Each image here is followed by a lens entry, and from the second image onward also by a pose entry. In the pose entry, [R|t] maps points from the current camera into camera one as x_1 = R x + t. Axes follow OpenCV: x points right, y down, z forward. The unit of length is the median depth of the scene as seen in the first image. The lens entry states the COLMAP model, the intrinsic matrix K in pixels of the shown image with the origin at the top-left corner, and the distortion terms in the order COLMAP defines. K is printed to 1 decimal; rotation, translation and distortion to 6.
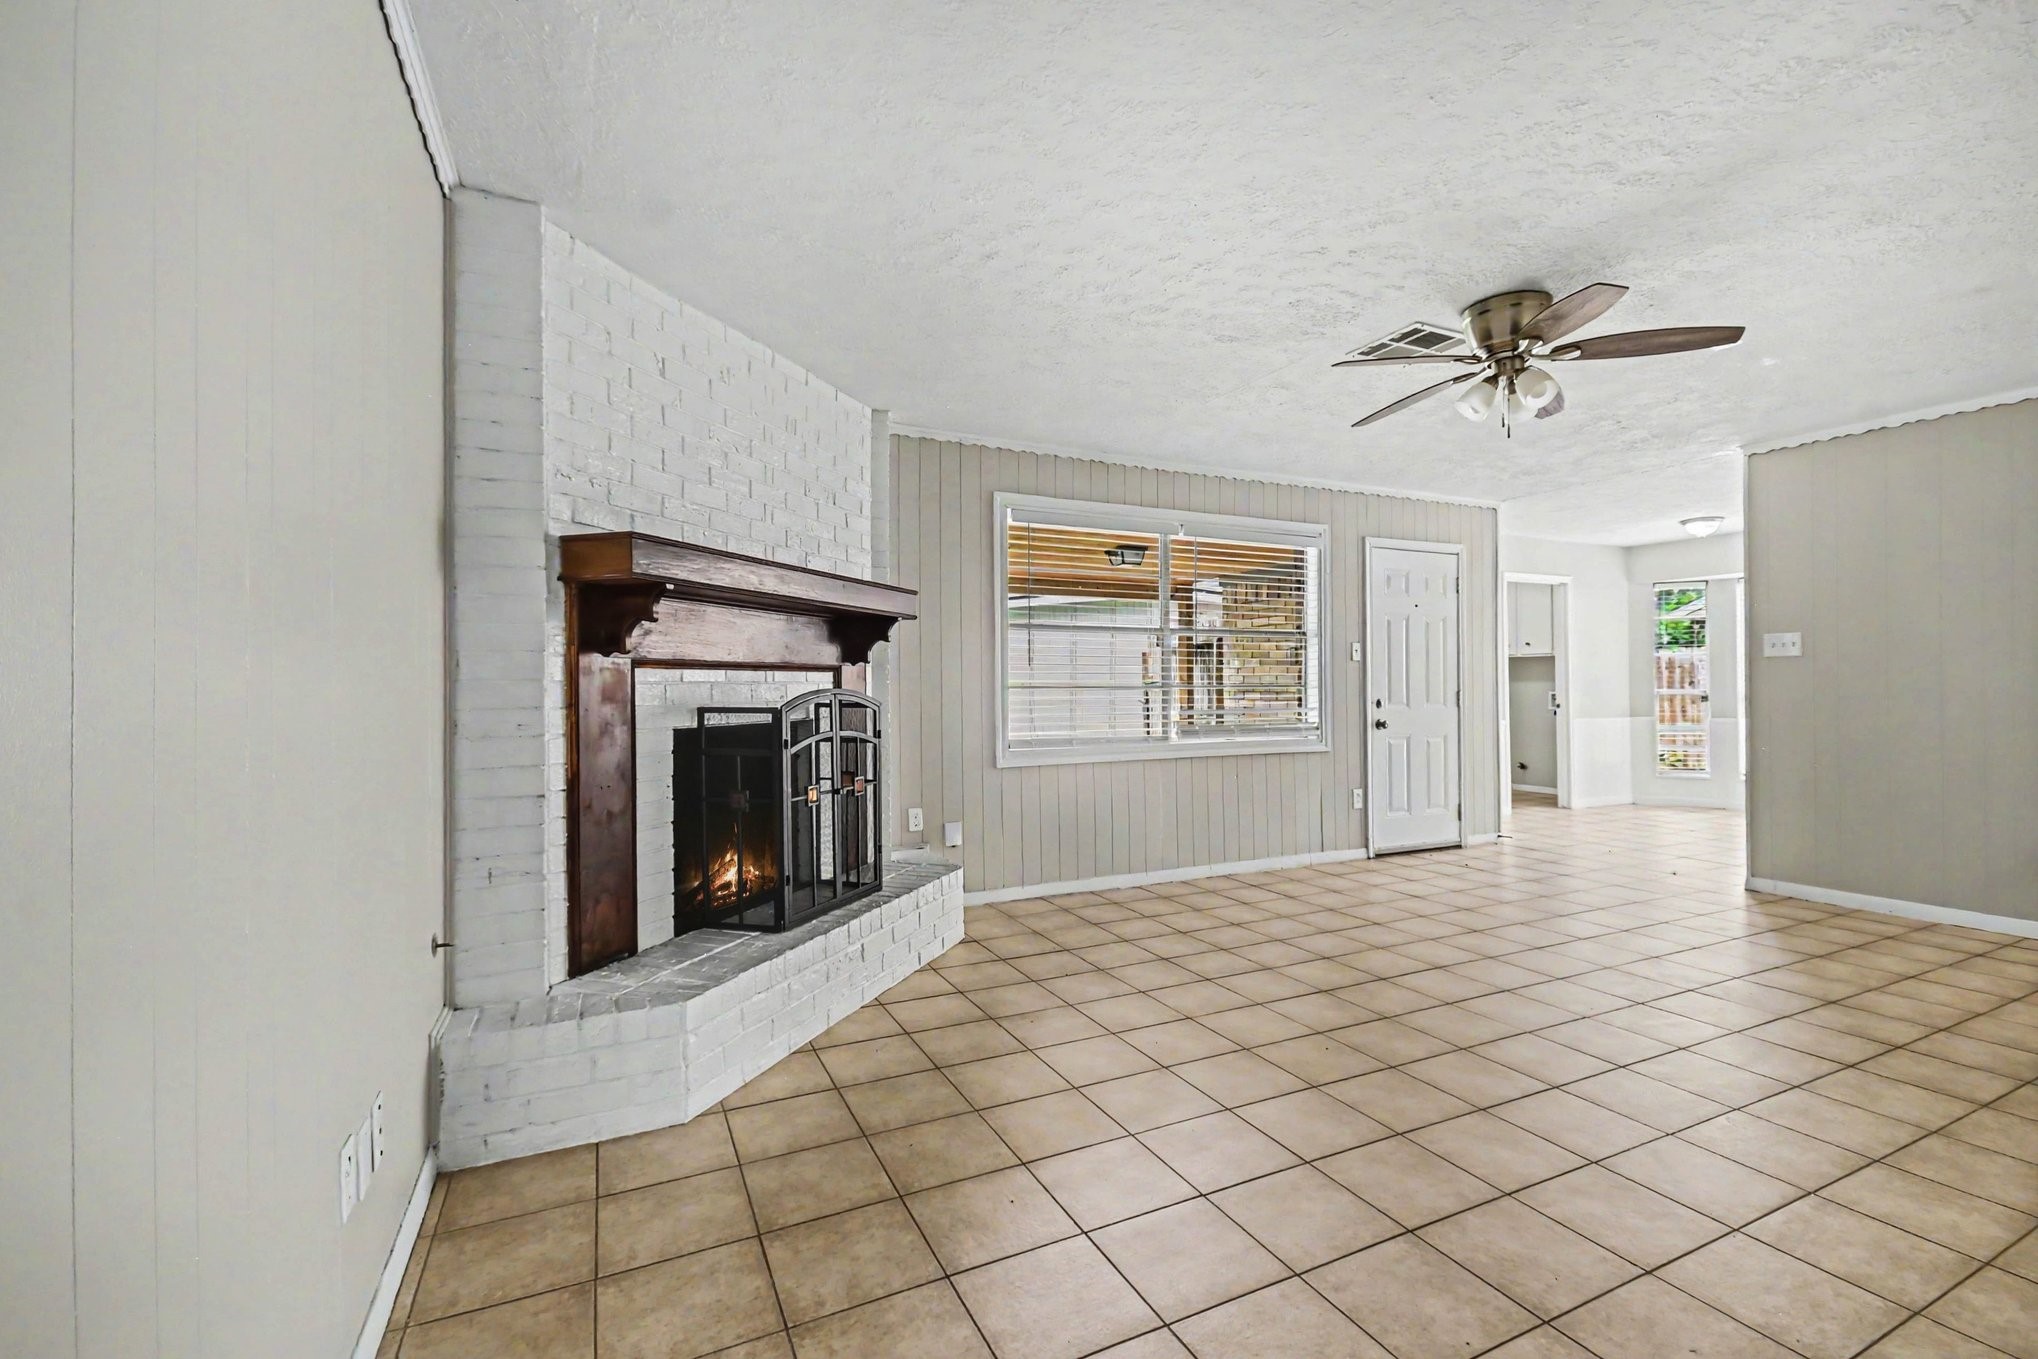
lens RADIAL K [[919.3, 0, 1025.3], [0, 919.3, 648.7], [0, 0, 1]] dist [0.000304, -0.000013]
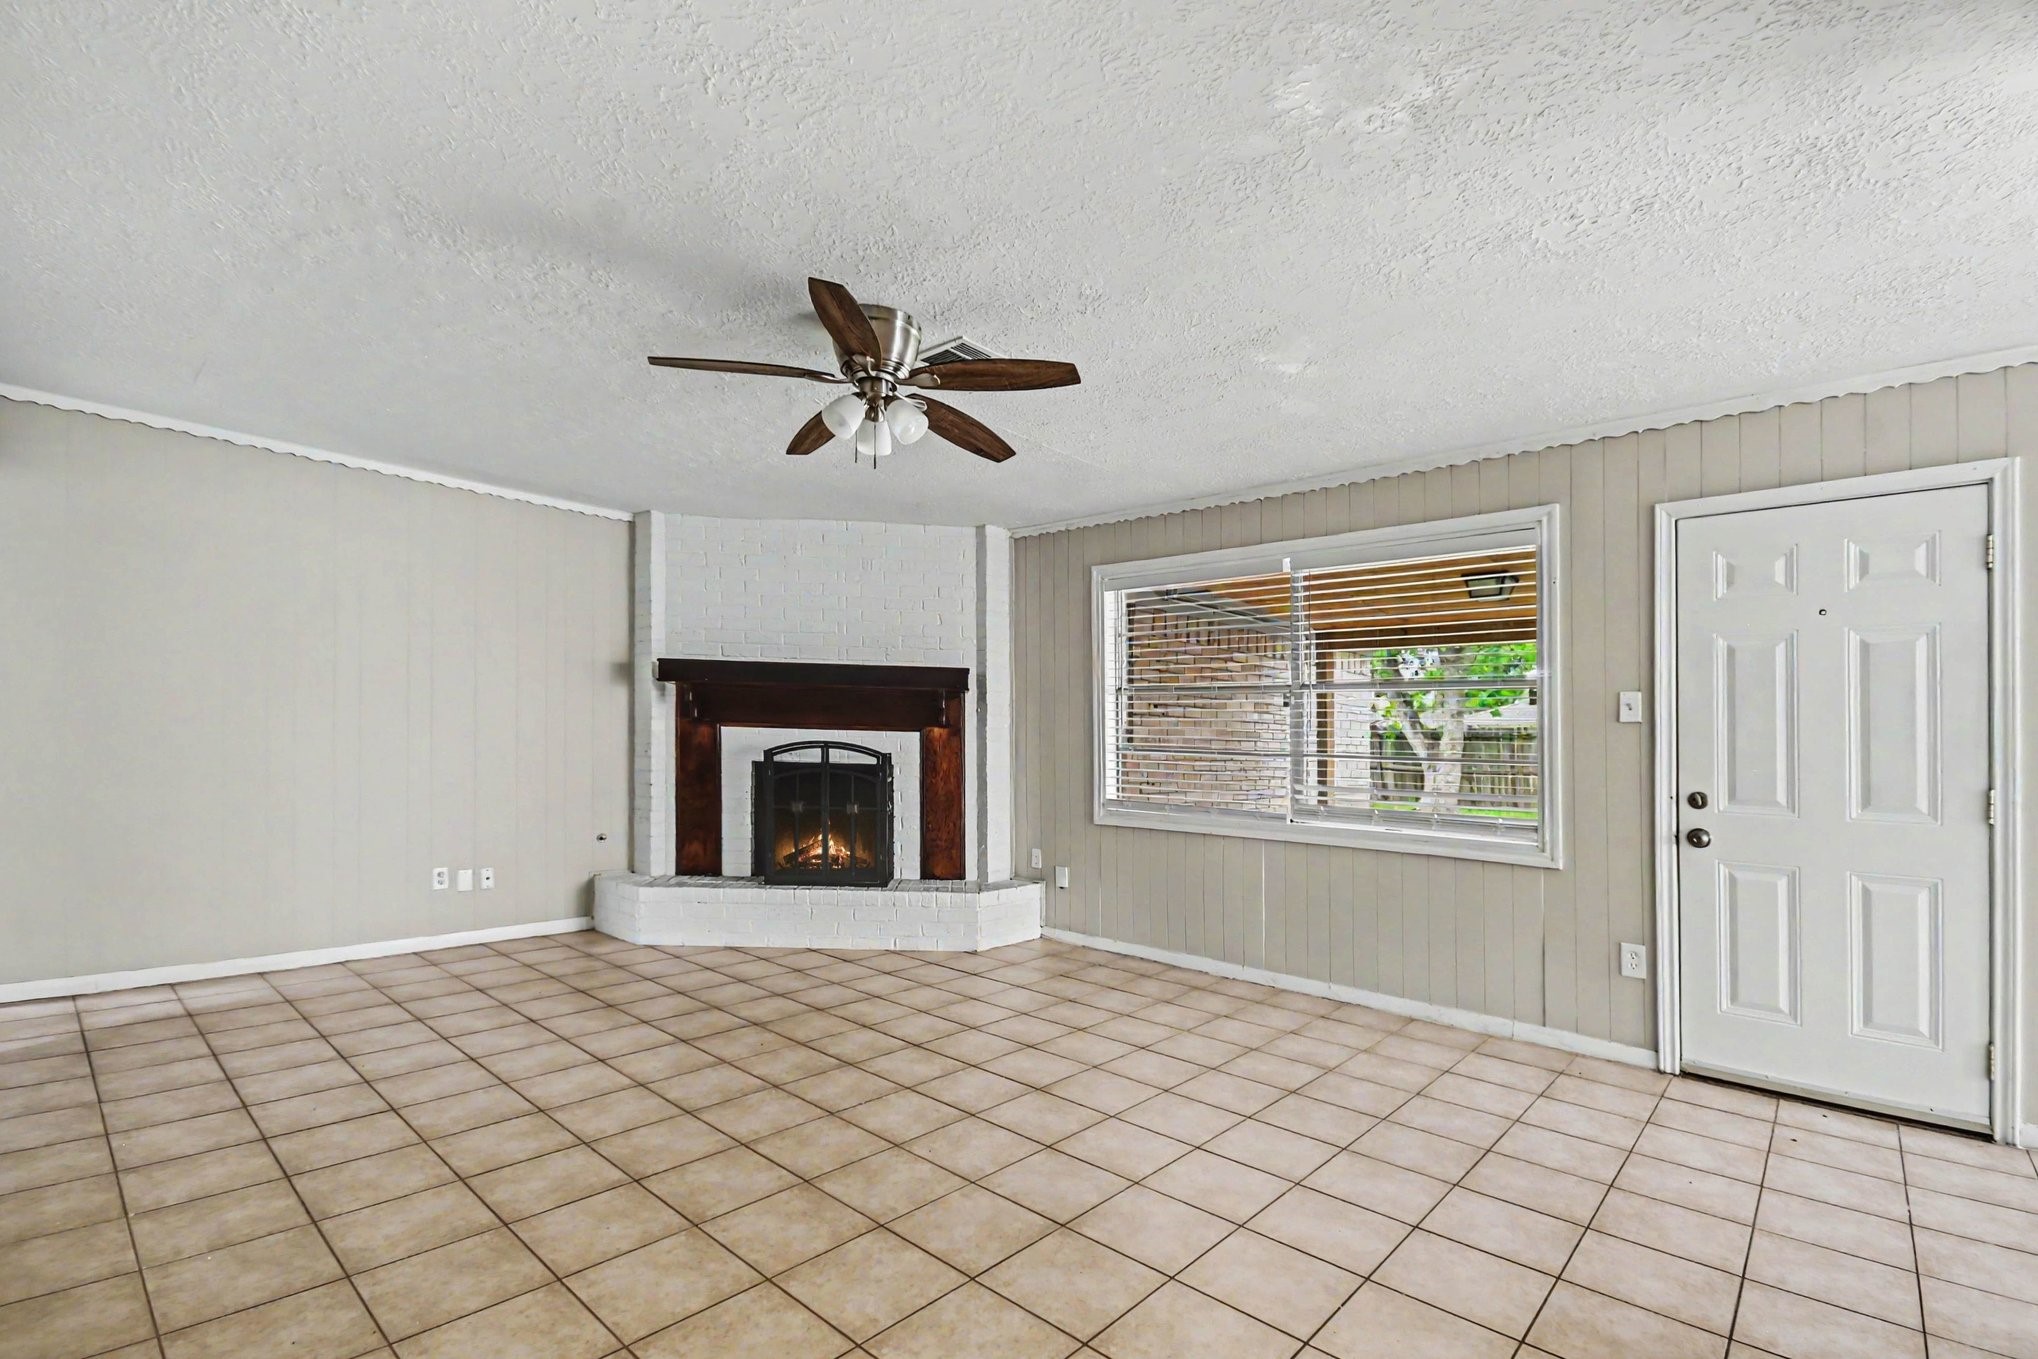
lens RADIAL K [[919.1, 0, 1018.8], [0, 919.1, 725.0], [0, 0, 1]] dist [0.000454, -0.000215]
pose [[0.362889, -0.003901, -0.931824, 0.825763], [0.009253, 0.999957, -0.000583, 0.012517], [0.931787, -0.008411, 0.362909, 0.464226]]
